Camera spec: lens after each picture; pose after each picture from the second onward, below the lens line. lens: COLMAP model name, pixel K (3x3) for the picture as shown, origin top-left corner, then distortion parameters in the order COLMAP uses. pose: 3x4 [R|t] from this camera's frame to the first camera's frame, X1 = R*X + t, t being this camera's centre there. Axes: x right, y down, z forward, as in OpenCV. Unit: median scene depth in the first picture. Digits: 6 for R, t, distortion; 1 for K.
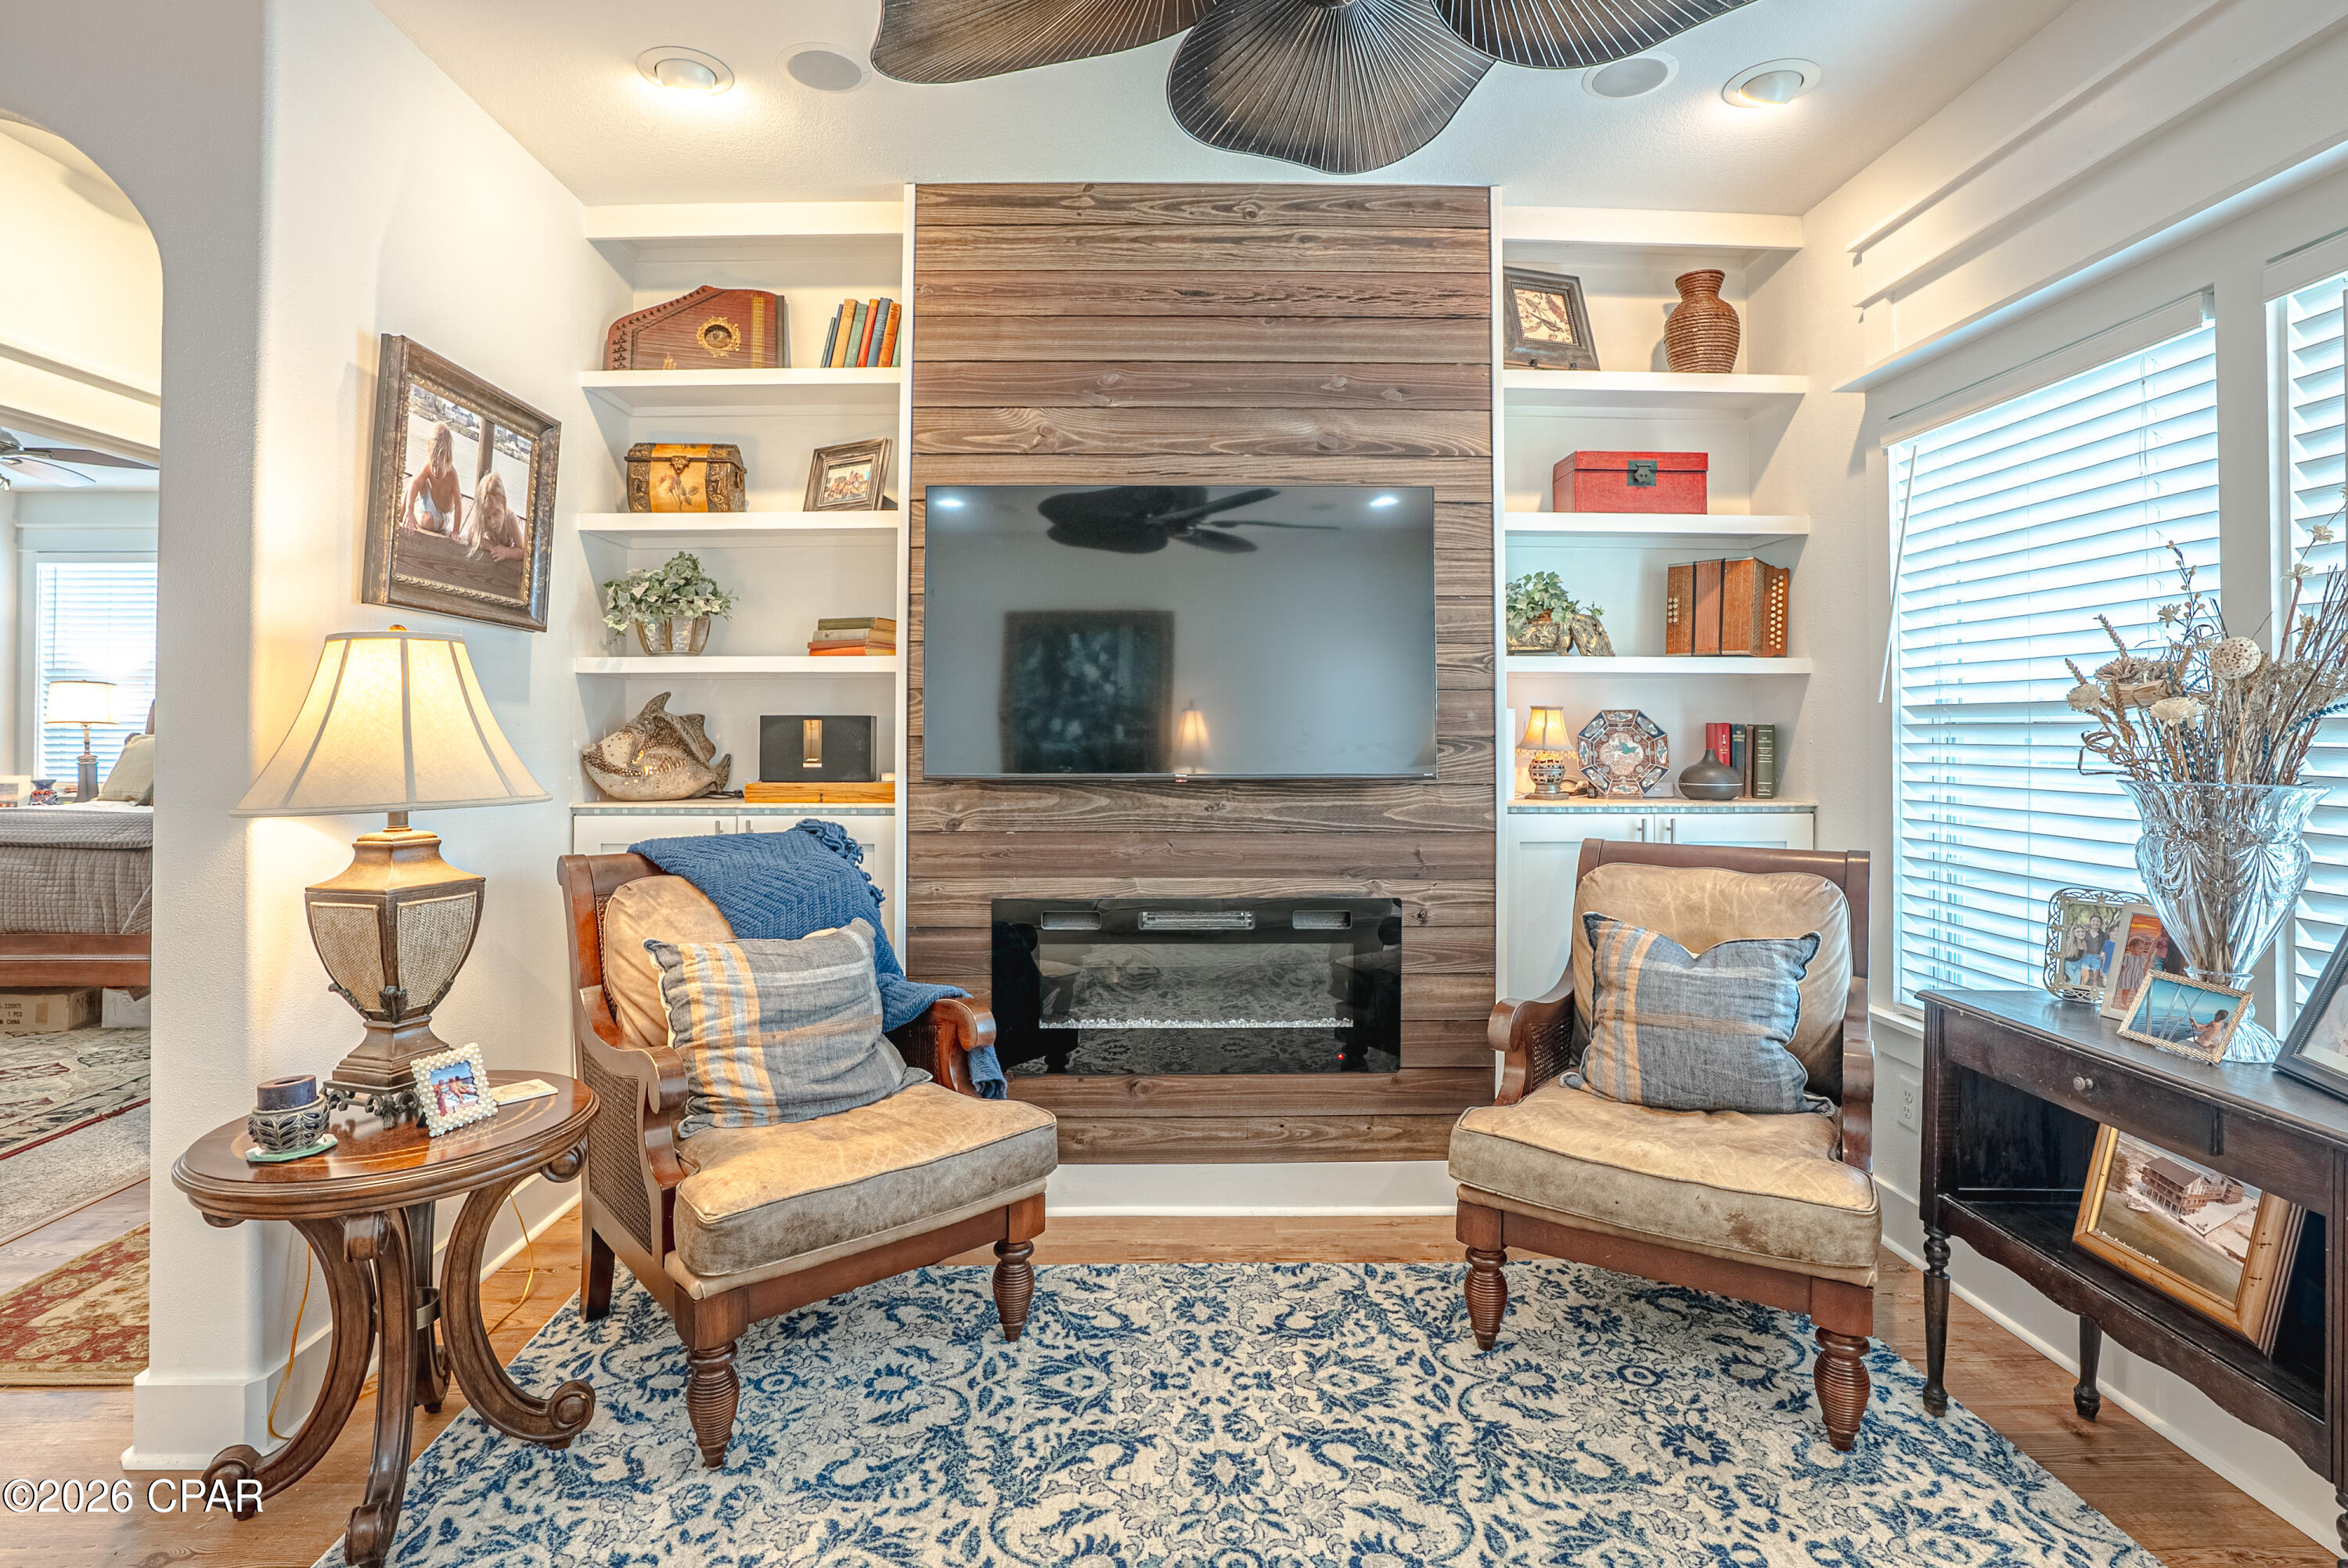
lens RADIAL K [[1158.4, 0, 1139.0], [0, 1158.4, 712.2], [0, 0, 1]] dist [-0.058930, 0.021289]
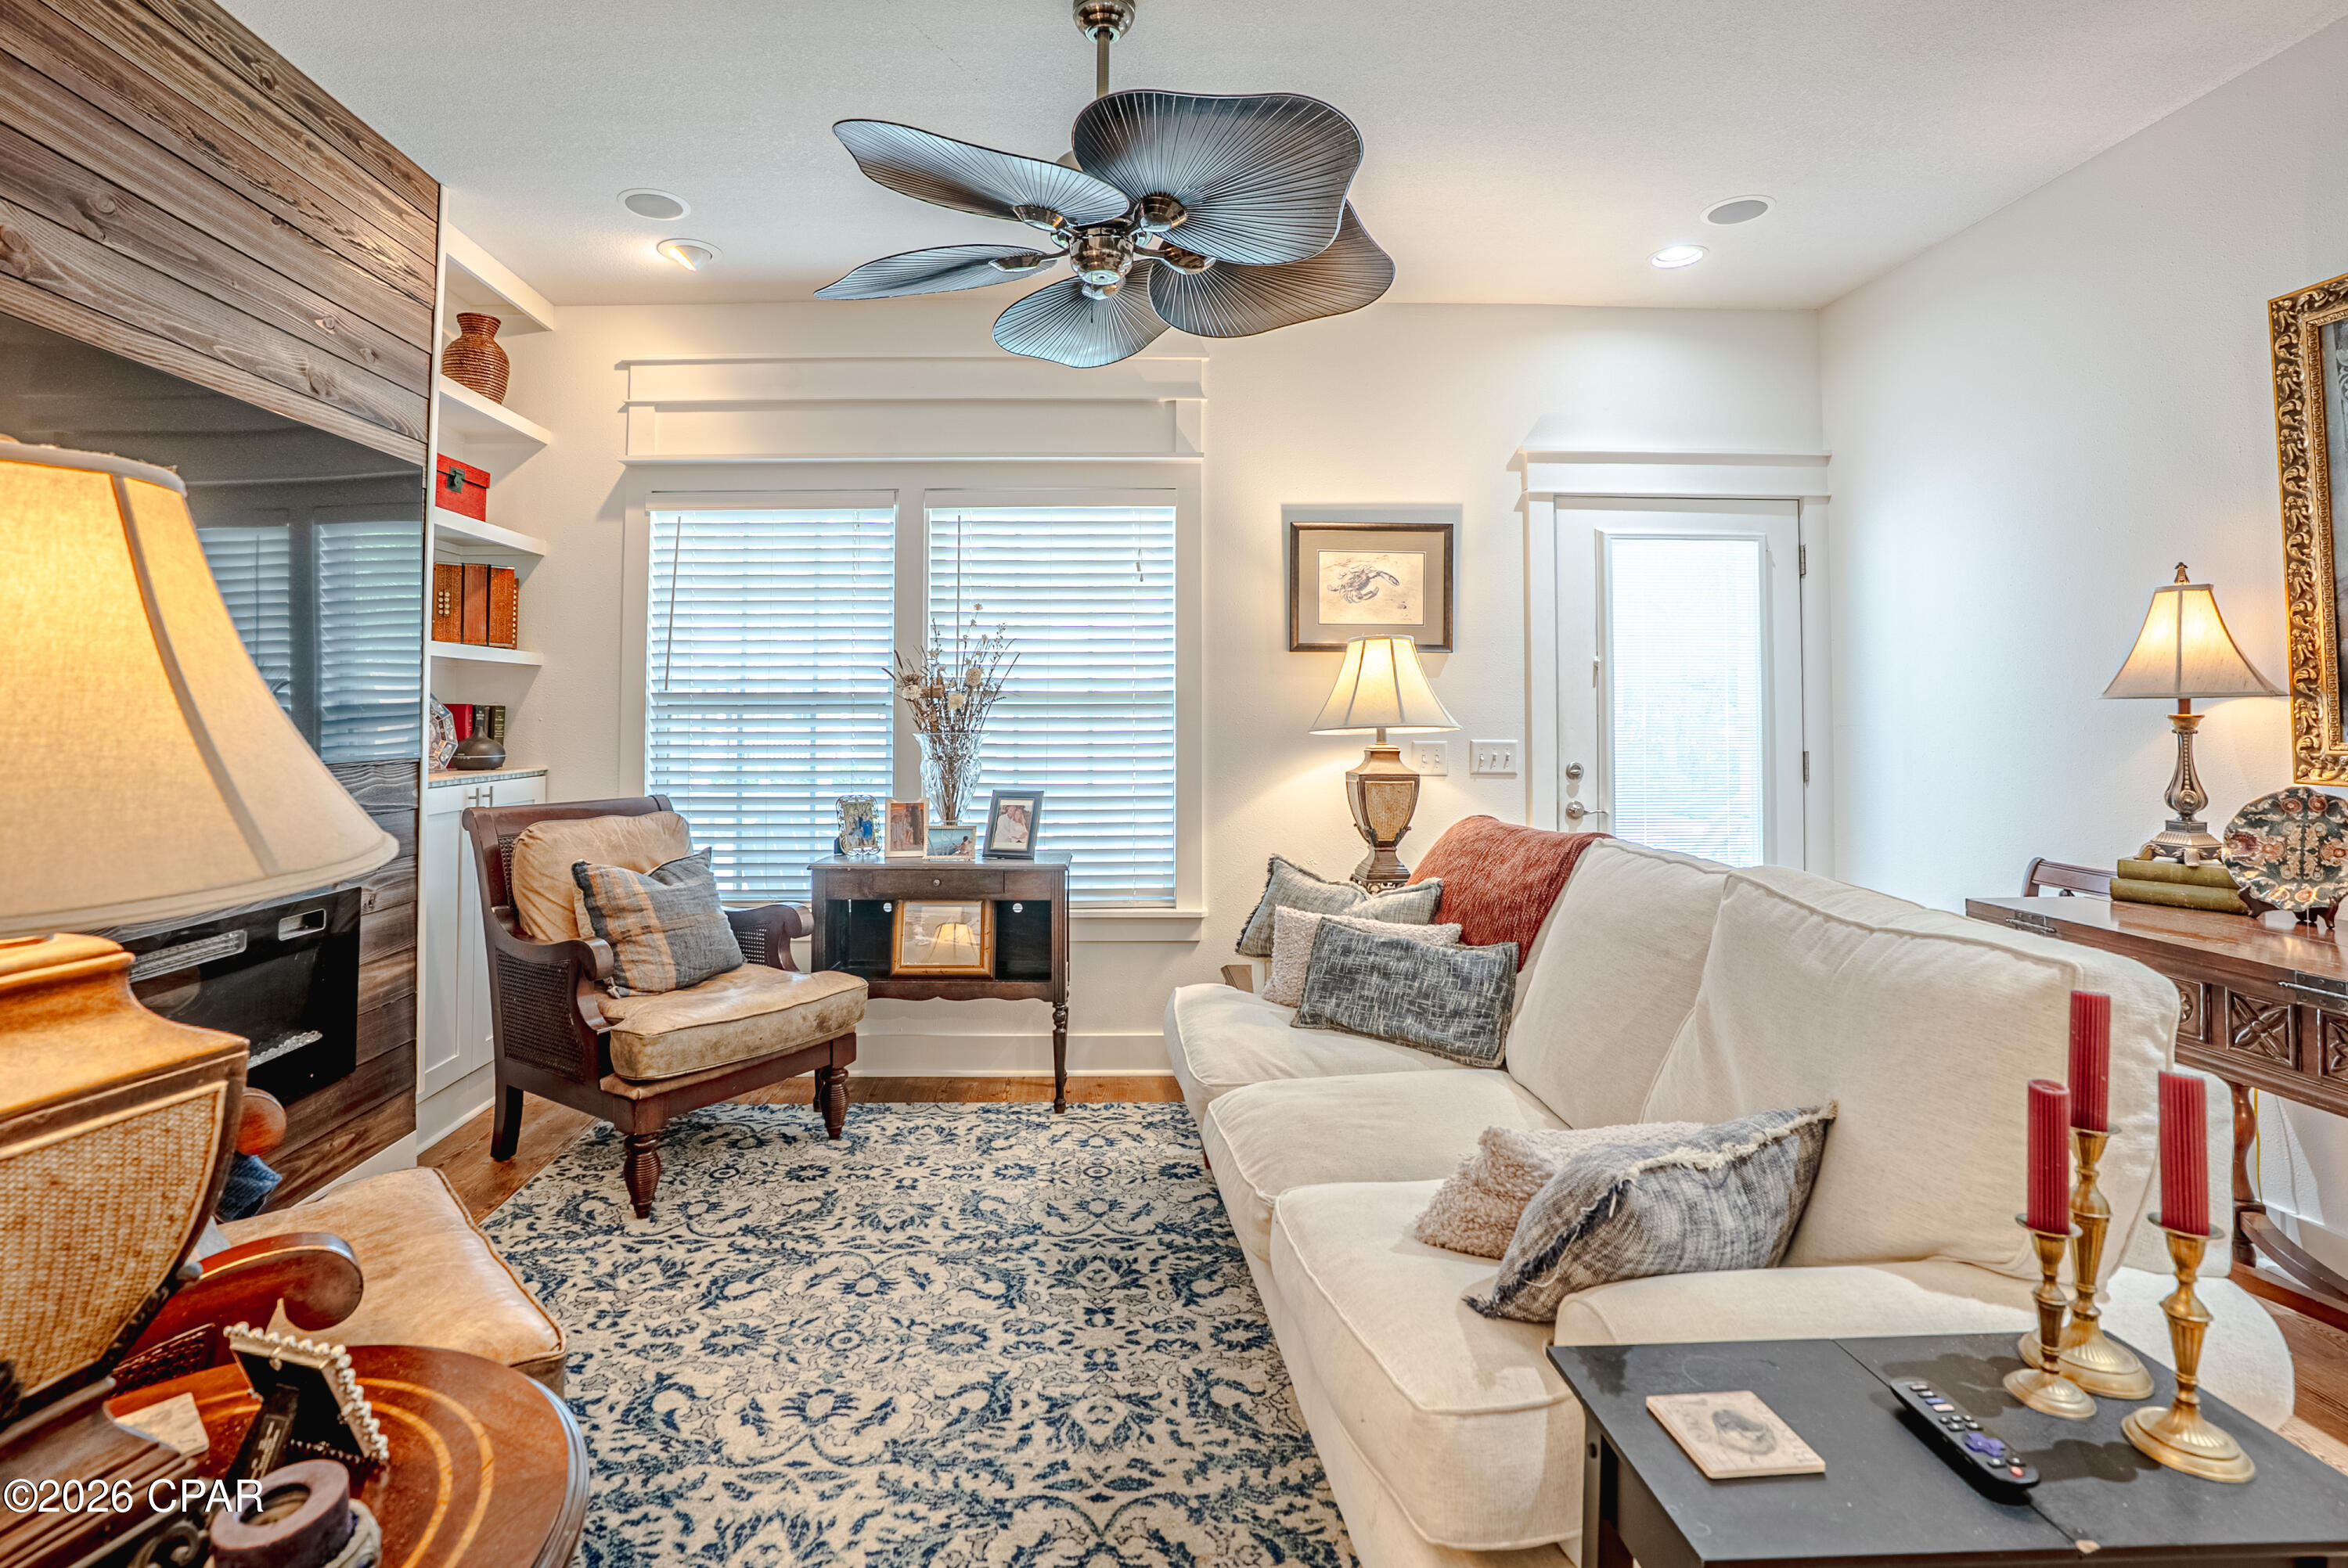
lens RADIAL K [[1128.7, 0, 1128.6], [0, 1128.7, 668.5], [0, 0, 1]] dist [-0.064121, 0.024833]
pose [[-0.026589, 0.040253, 0.998836, -0.698729], [-0.013289, 0.999086, -0.040616, 0.011553], [-0.999558, -0.014354, -0.026030, 0.400937]]
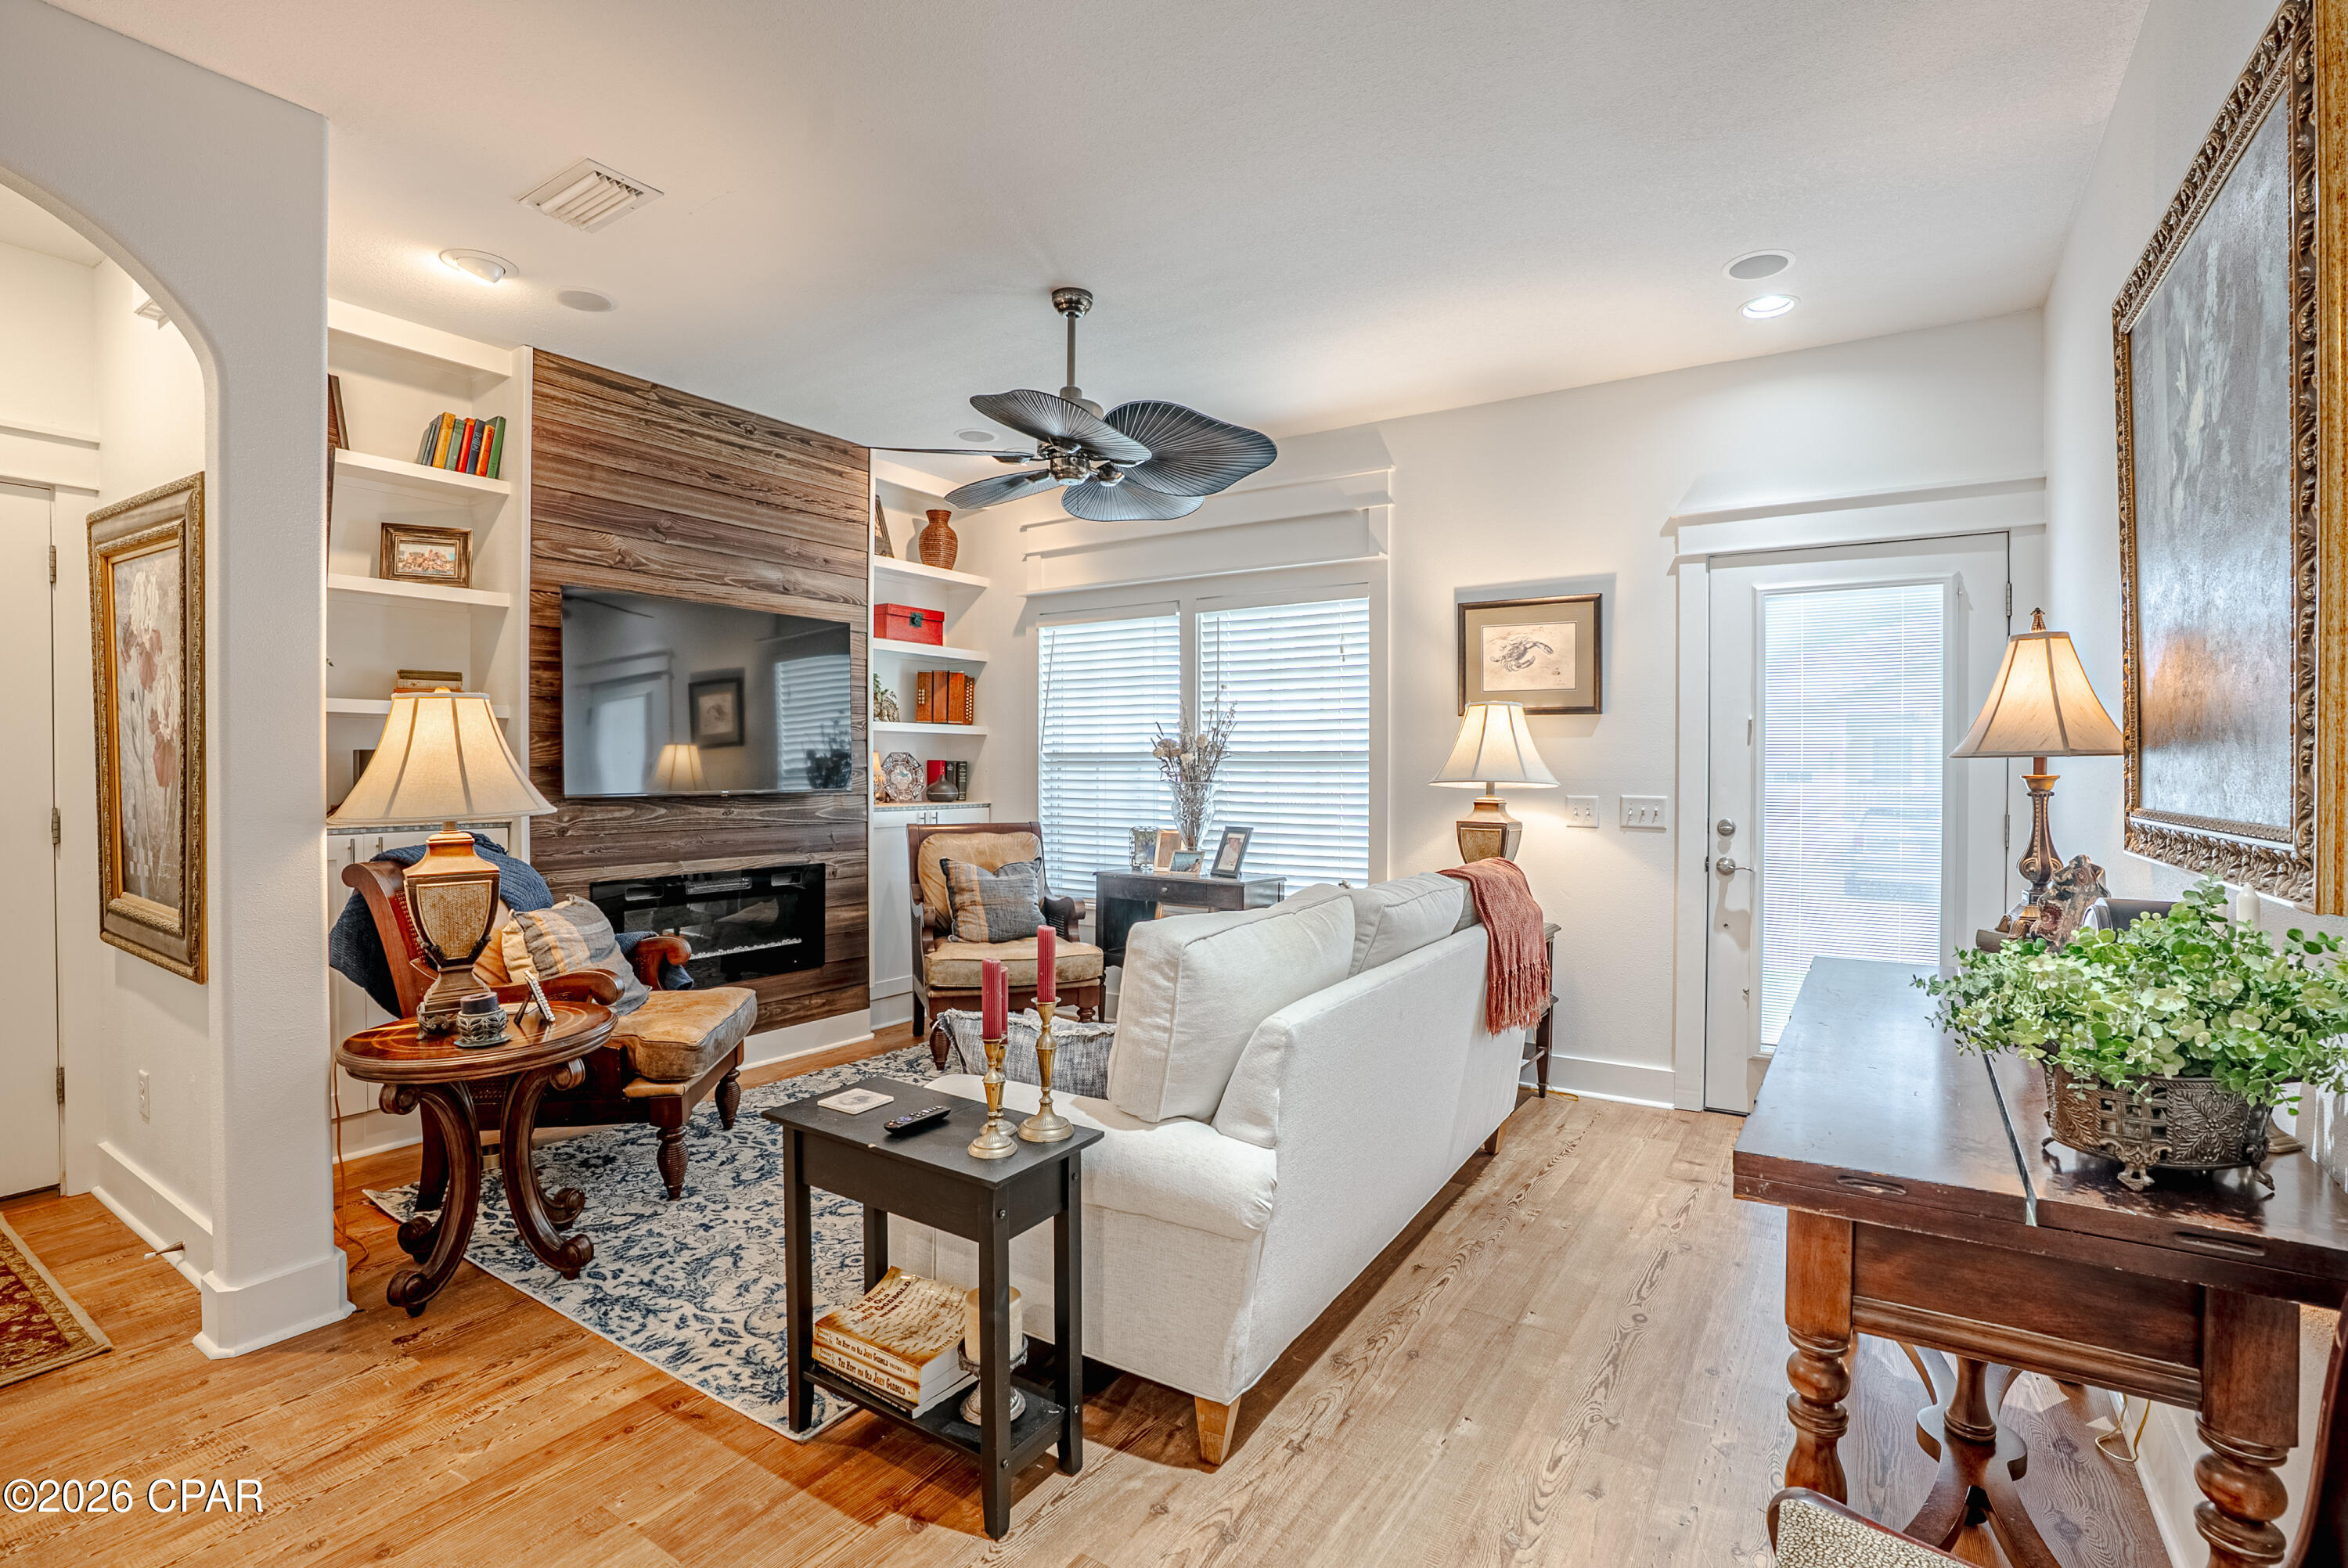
lens RADIAL K [[1115.4, 0, 1189.6], [0, 1115.4, 780.0], [0, 0, 1]] dist [-0.074783, 0.029004]
pose [[0.546683, -0.008372, 0.837298, -0.841155], [-0.016359, 0.999652, 0.020676, -0.002433], [-0.837180, -0.025001, 0.546356, -0.332442]]
